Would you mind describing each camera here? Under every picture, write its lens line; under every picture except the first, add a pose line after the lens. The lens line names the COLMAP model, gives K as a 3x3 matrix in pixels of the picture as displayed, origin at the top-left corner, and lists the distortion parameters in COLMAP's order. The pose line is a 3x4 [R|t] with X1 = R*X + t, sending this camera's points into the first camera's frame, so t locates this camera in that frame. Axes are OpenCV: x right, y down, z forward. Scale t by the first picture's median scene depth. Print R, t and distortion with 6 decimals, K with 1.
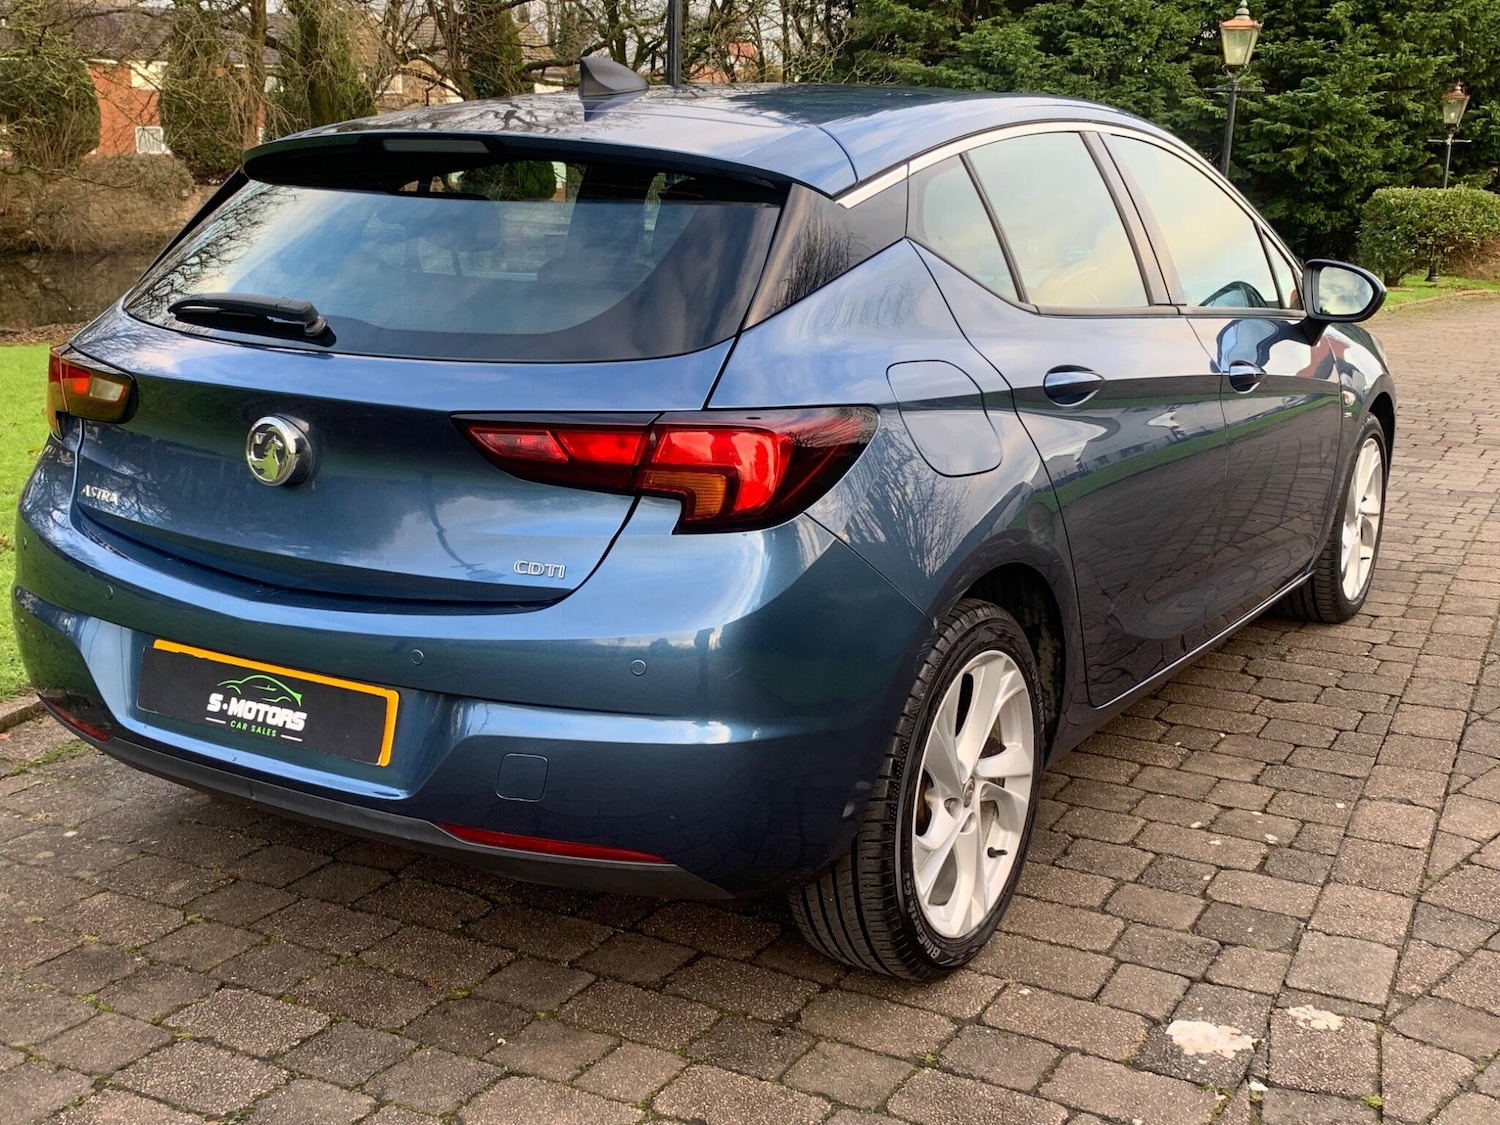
lens RADIAL K [[1710.5, 0, 758.6], [0, 1710.5, 541.1], [0, 0, 1]] dist [0.148194, -0.435663]
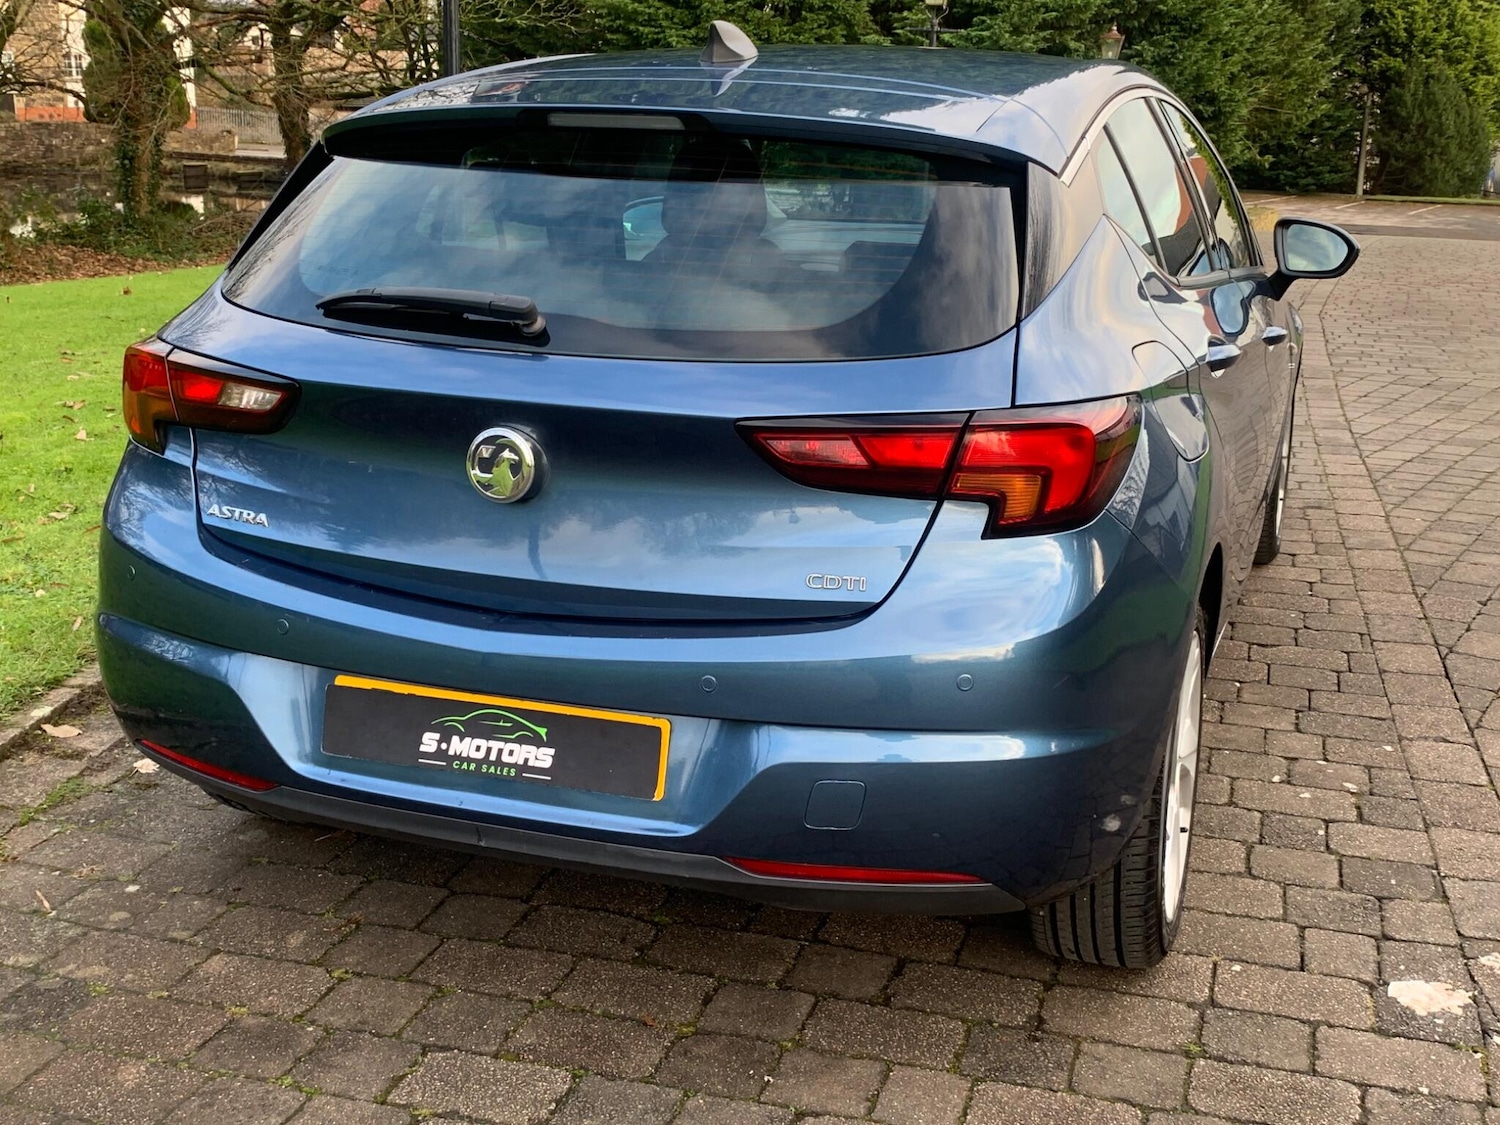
lens RADIAL K [[1713.8, 0, 776.7], [0, 1713.8, 527.4], [0, 0, 1]] dist [0.128600, -0.361747]
pose [[0.977656, -0.048130, 0.204625, -0.288101], [0.041993, 0.998531, 0.034231, -0.038727], [-0.205972, -0.024873, 0.978242, 0.074189]]
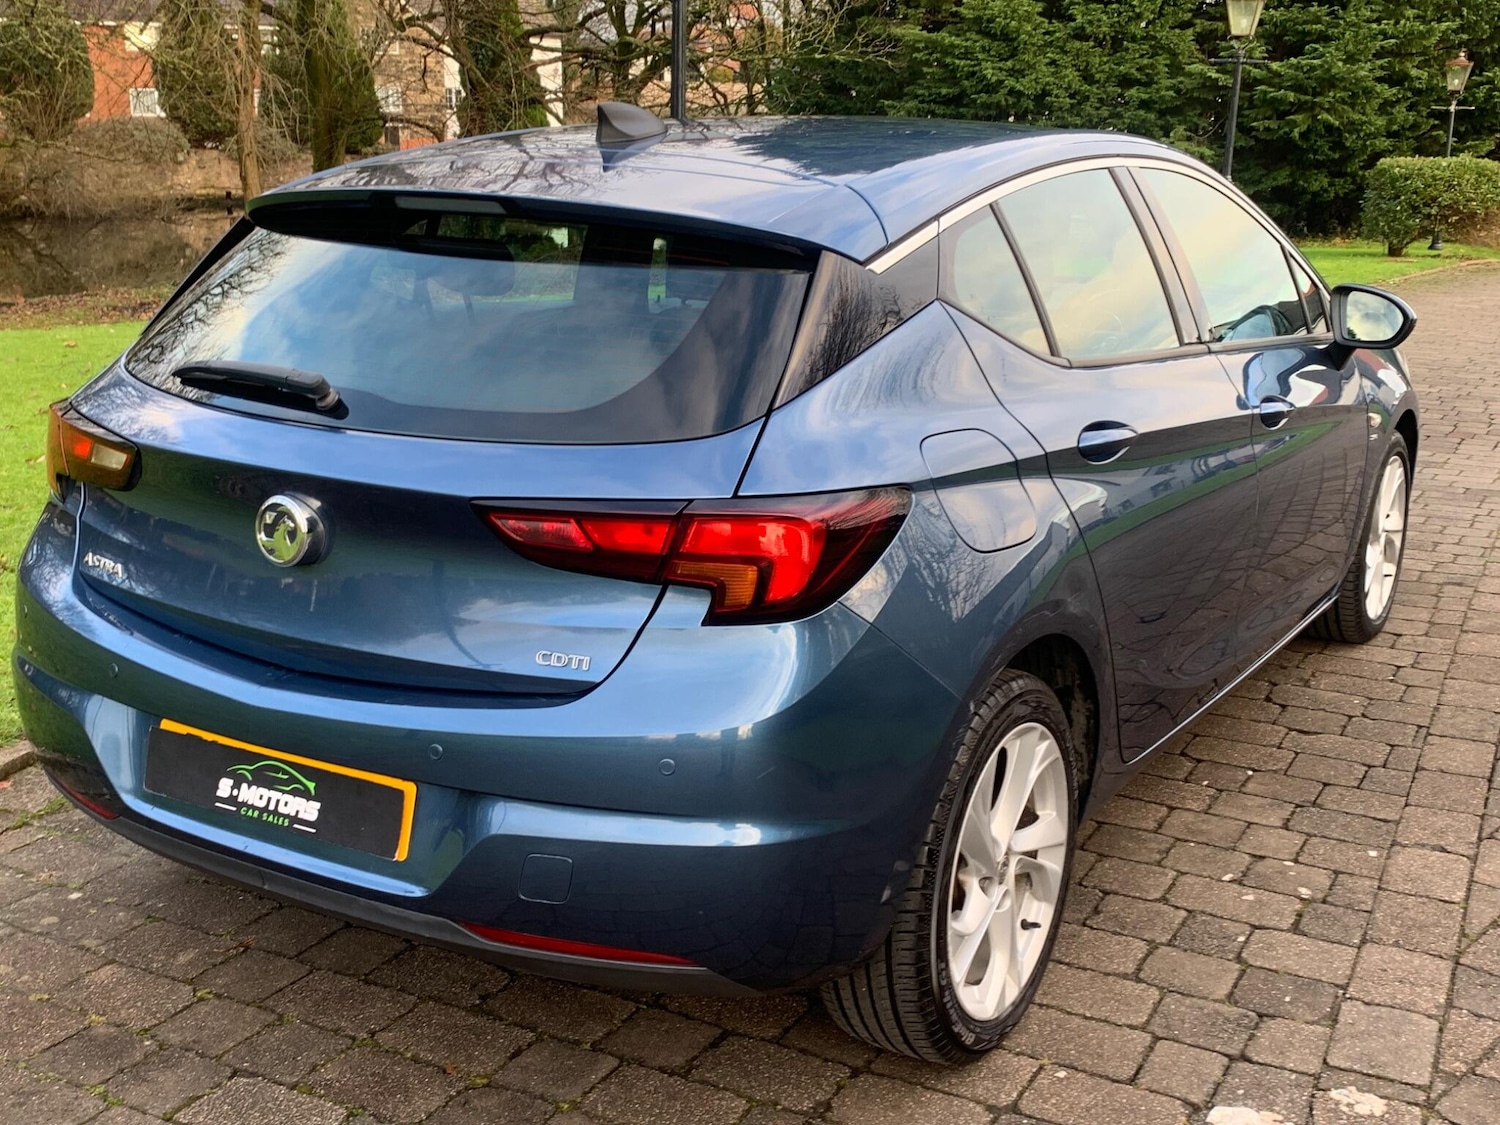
lens RADIAL K [[1713.8, 0, 776.7], [0, 1713.8, 527.4], [0, 0, 1]] dist [0.128600, -0.361747]
pose [[0.999943, -0.003391, 0.010150, -0.014186], [0.003243, 0.999888, 0.014623, -0.059398], [-0.010199, -0.014589, 0.999842, 0.029612]]
